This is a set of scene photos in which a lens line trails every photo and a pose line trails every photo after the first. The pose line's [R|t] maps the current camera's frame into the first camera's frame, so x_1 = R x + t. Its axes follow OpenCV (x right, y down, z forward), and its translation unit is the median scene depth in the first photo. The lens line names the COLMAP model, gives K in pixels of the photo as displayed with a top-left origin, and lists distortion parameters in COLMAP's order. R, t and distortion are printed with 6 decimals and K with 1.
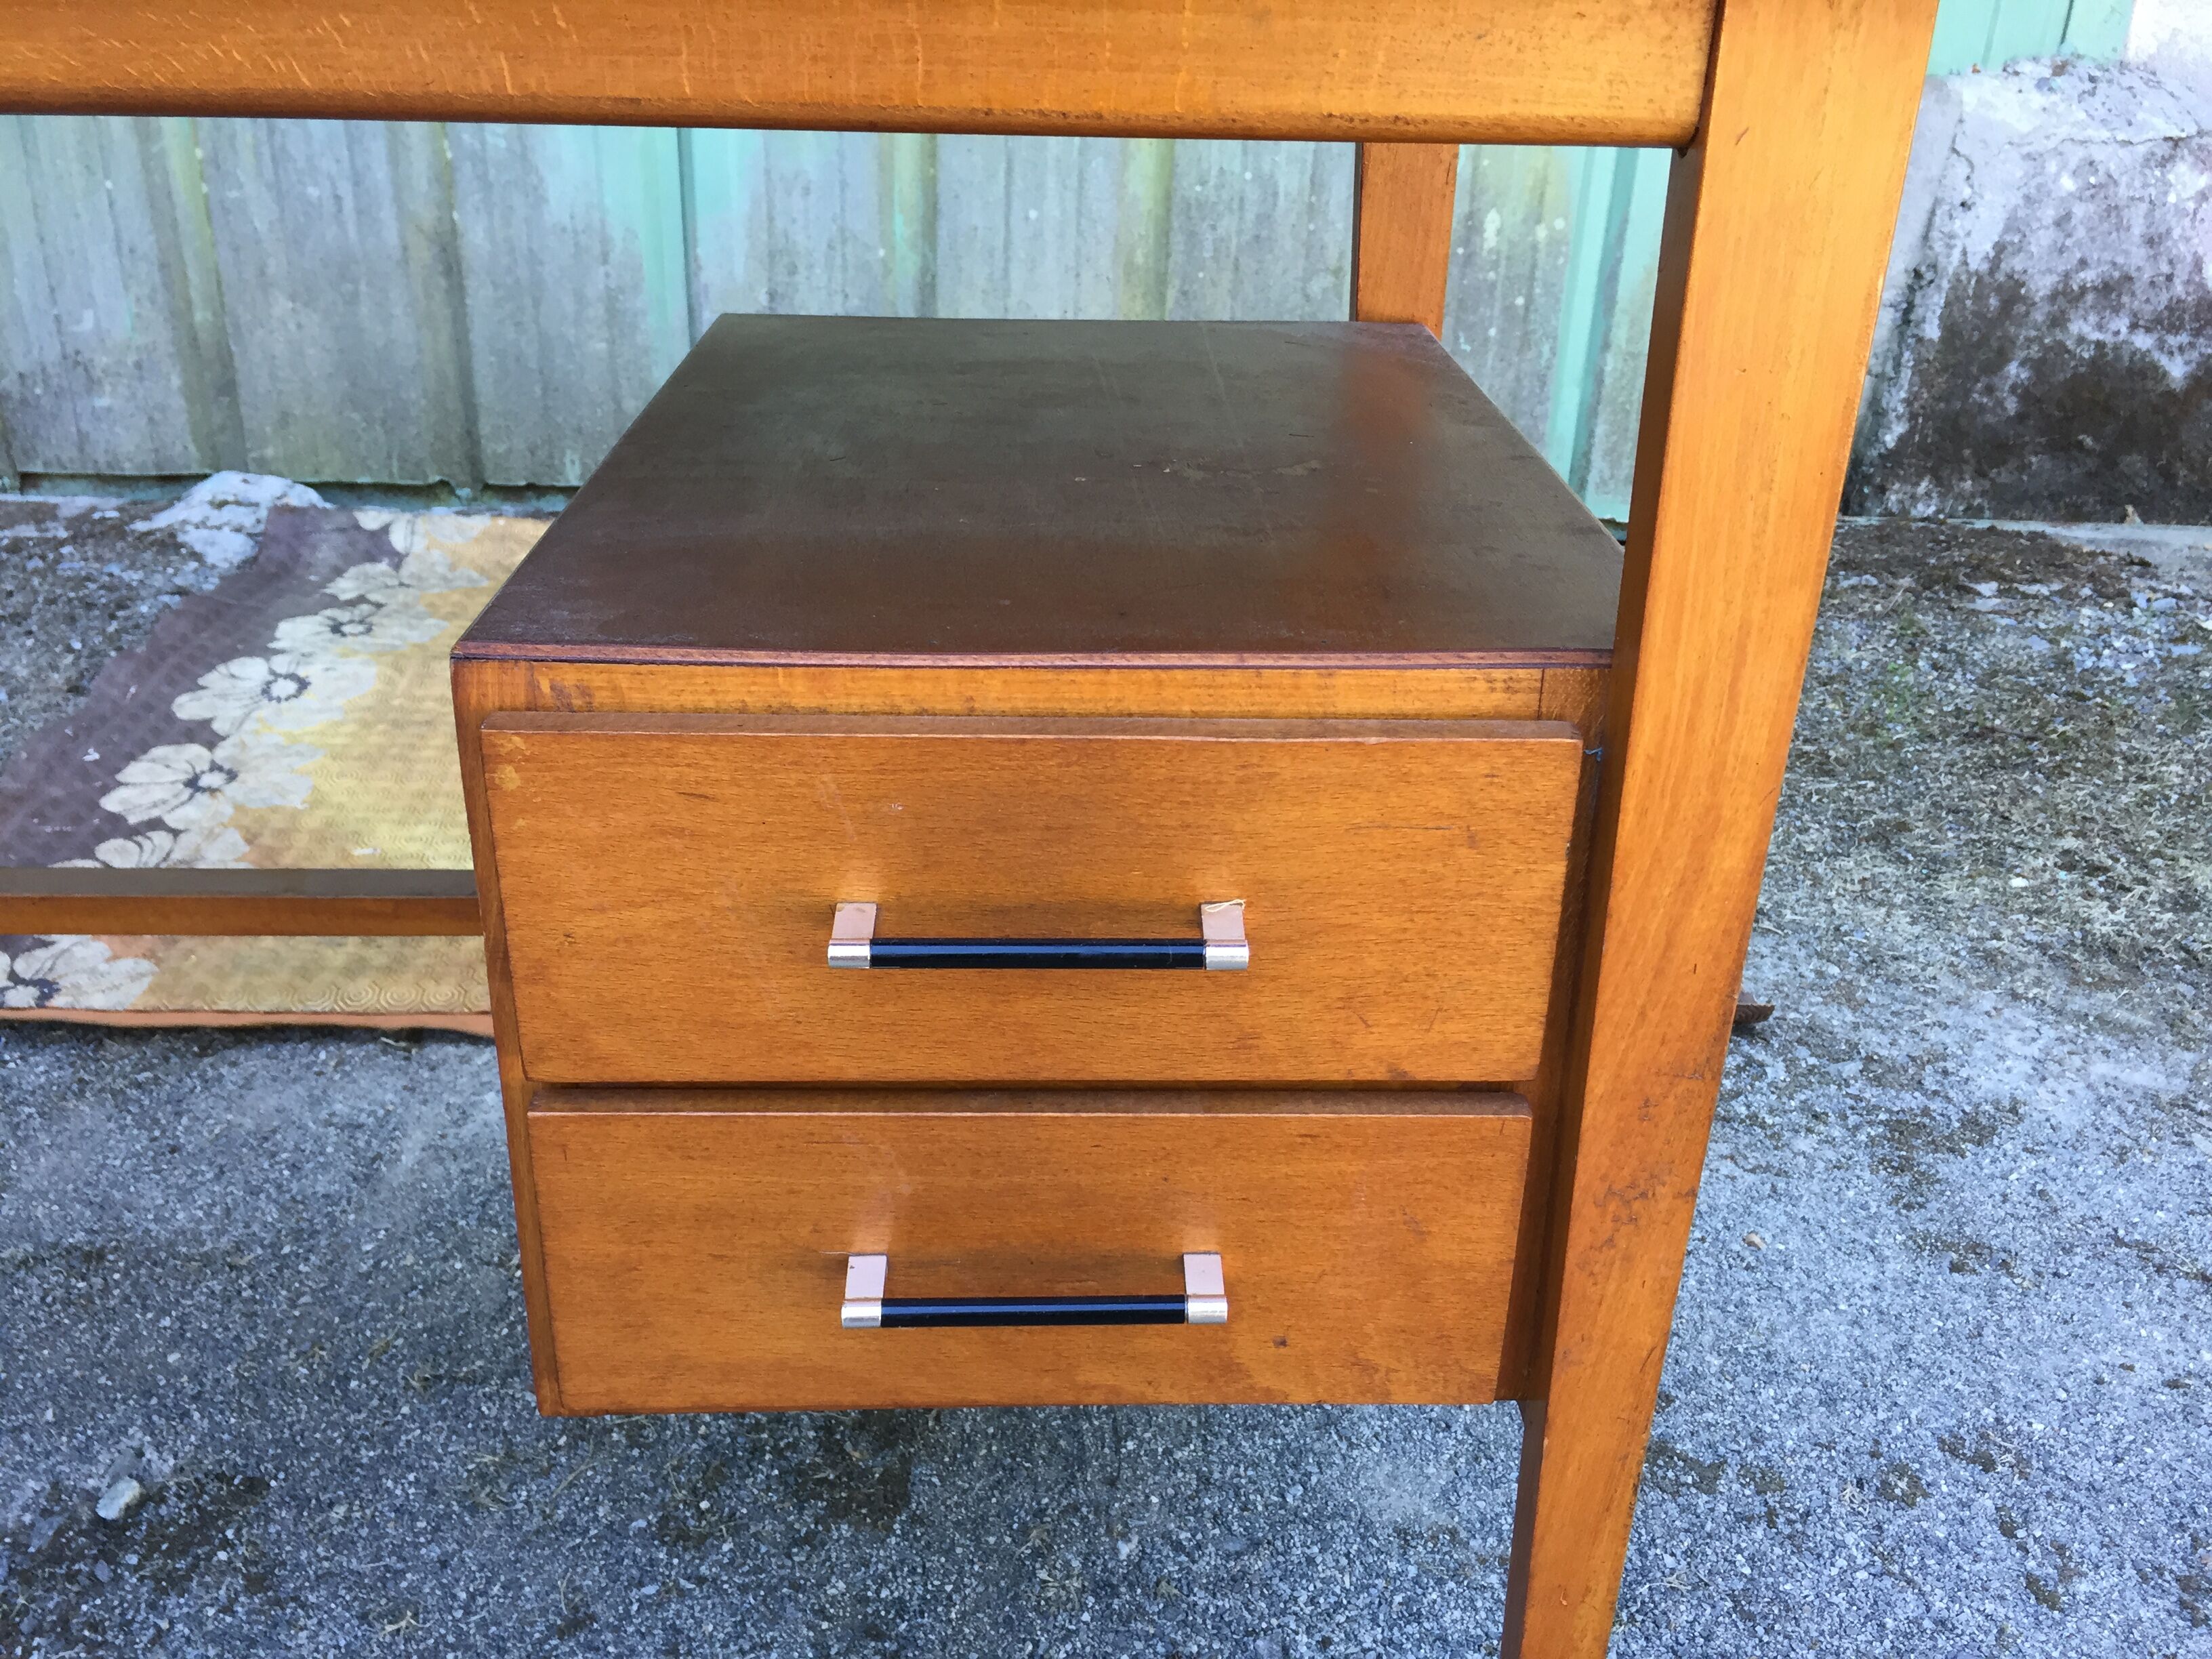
lens RADIAL K [[1906.5, 0, 1107.3], [0, 1906.5, 827.4], [0, 0, 1]] dist [0.080775, -0.121463]
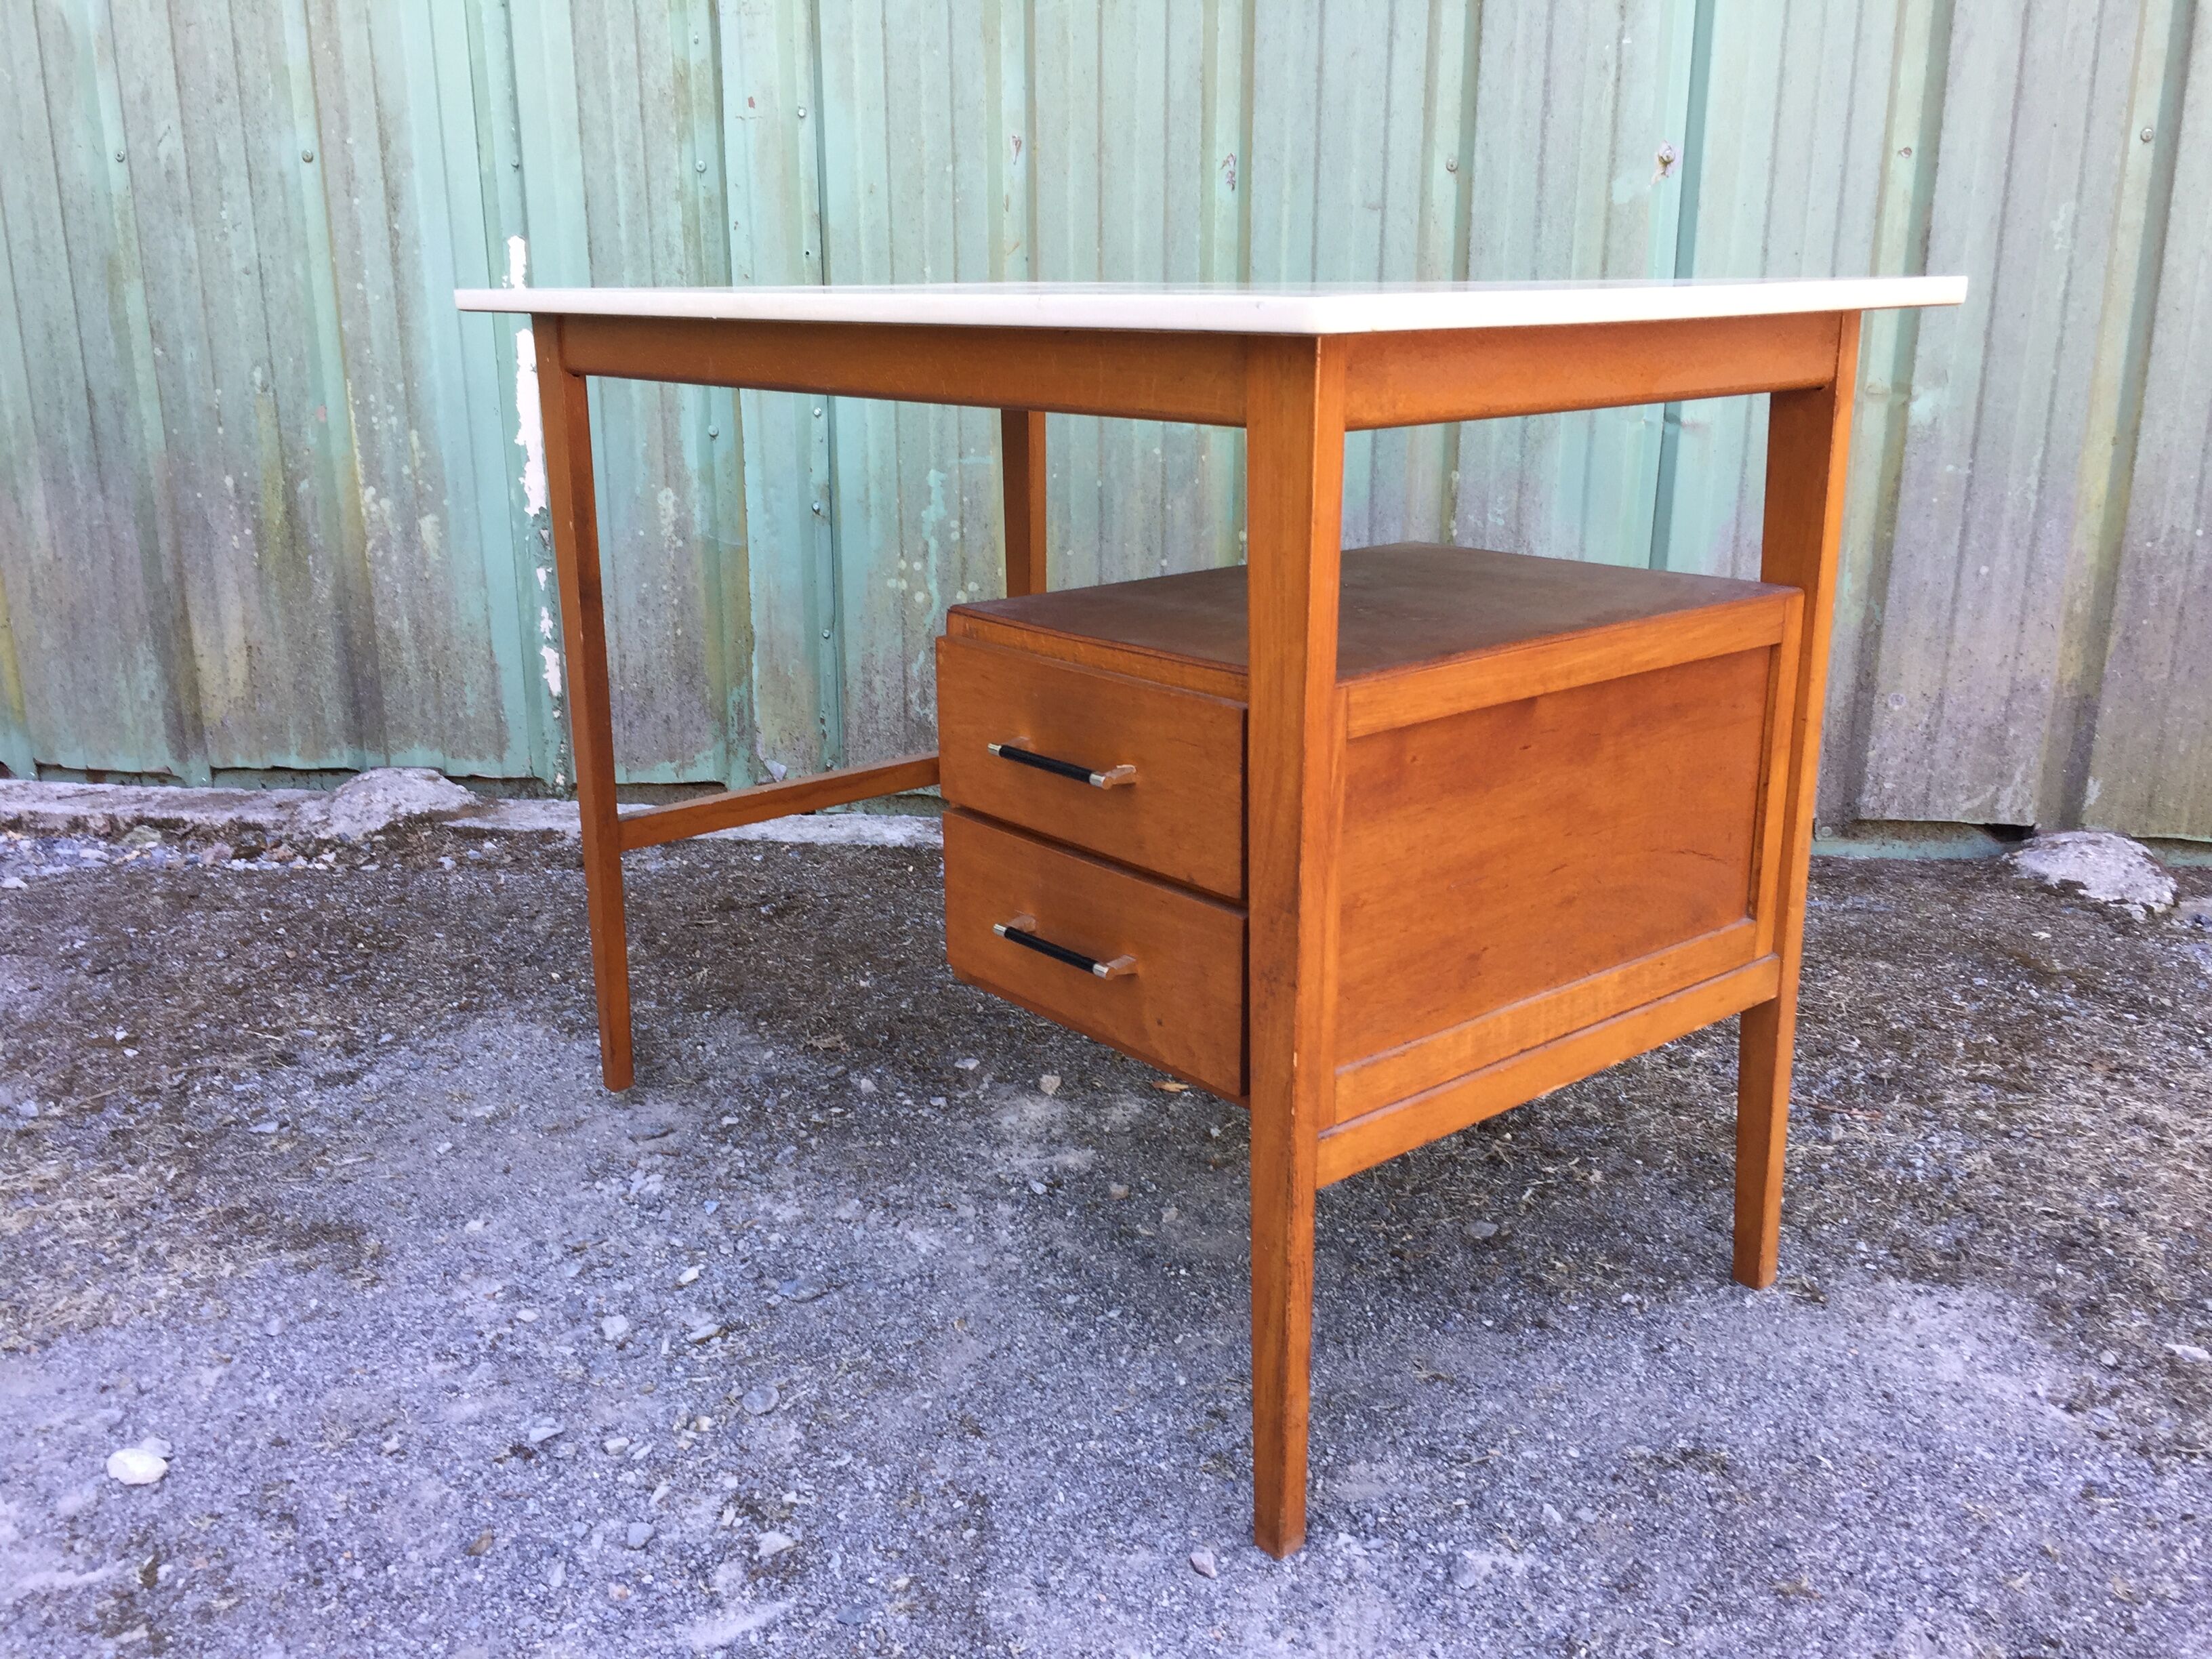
lens RADIAL K [[1889.7, 0, 1112.2], [0, 1889.7, 812.9], [0, 0, 1]] dist [0.093640, -0.124004]
pose [[0.984732, 0.008030, -0.173894, -0.560073], [-0.040722, 0.981845, -0.185264, 0.058895], [0.169249, 0.189516, 0.967181, -0.171425]]
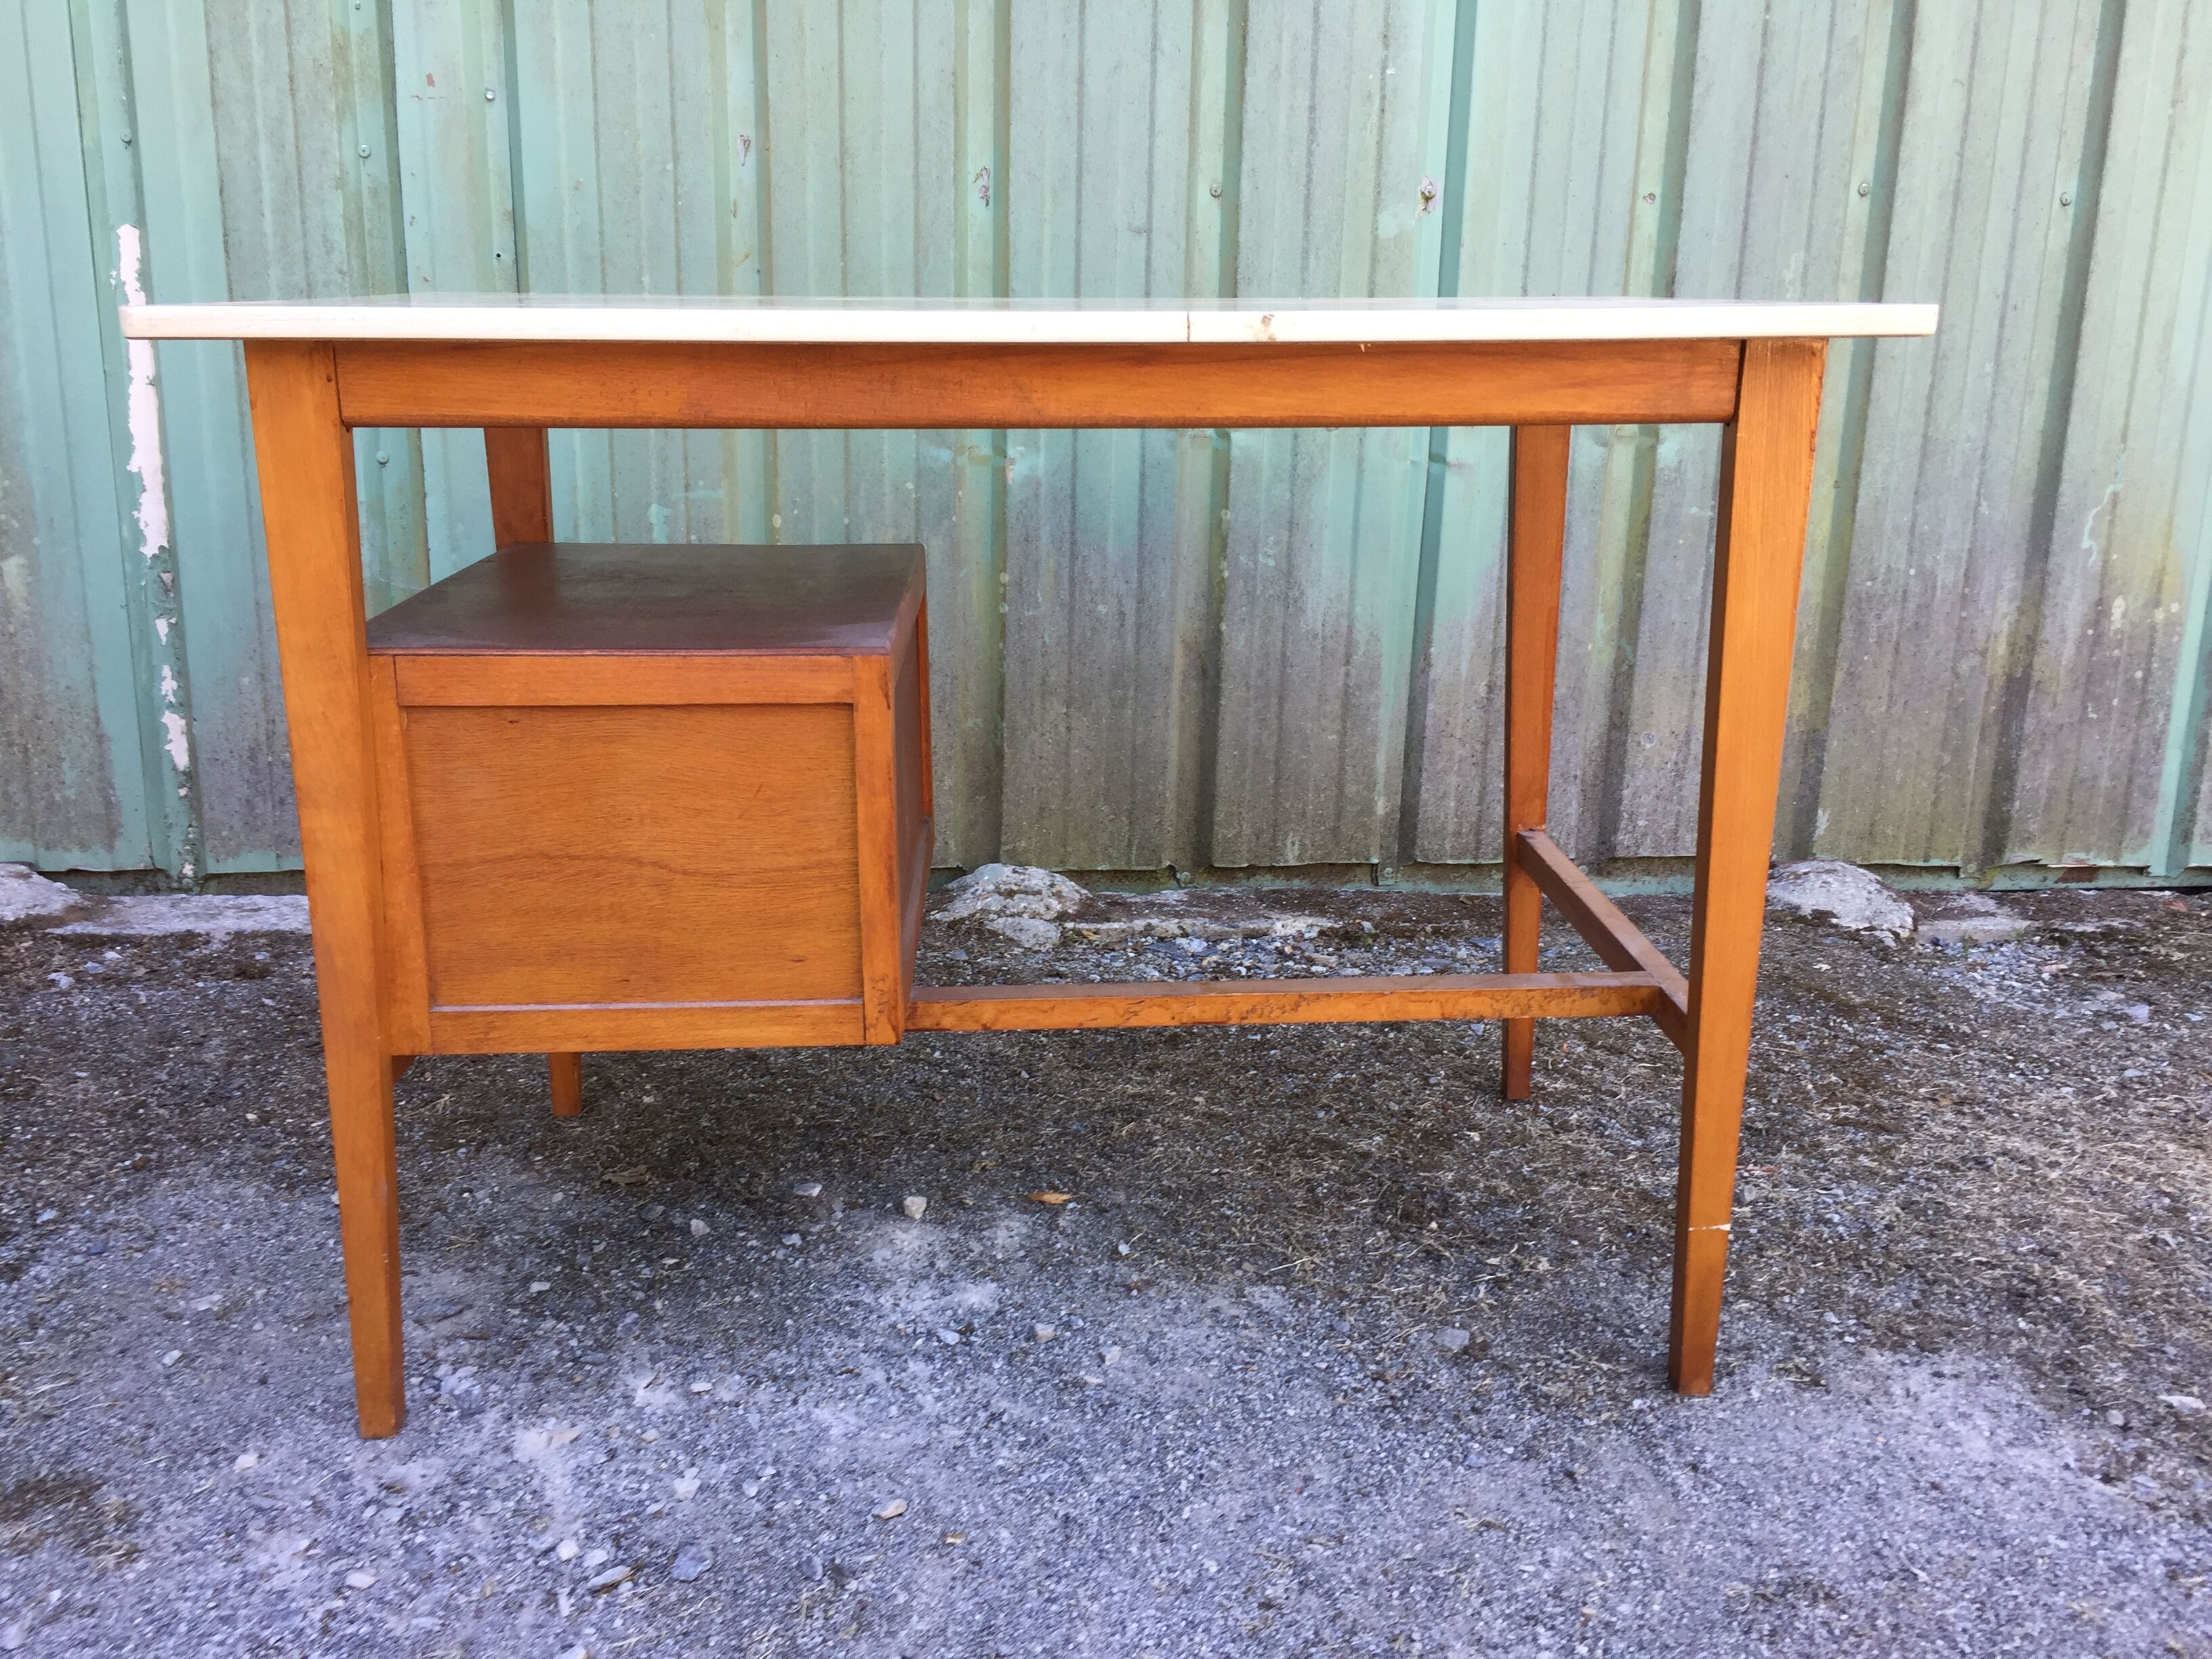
lens RADIAL K [[1893.1, 0, 1119.6], [0, 1893.1, 819.2], [0, 0, 1]] dist [0.088326, -0.112889]
pose [[0.997150, -0.030254, 0.069107, -0.784228], [0.043615, 0.978643, -0.200885, 0.007621], [-0.061553, 0.203327, 0.977174, -0.049417]]
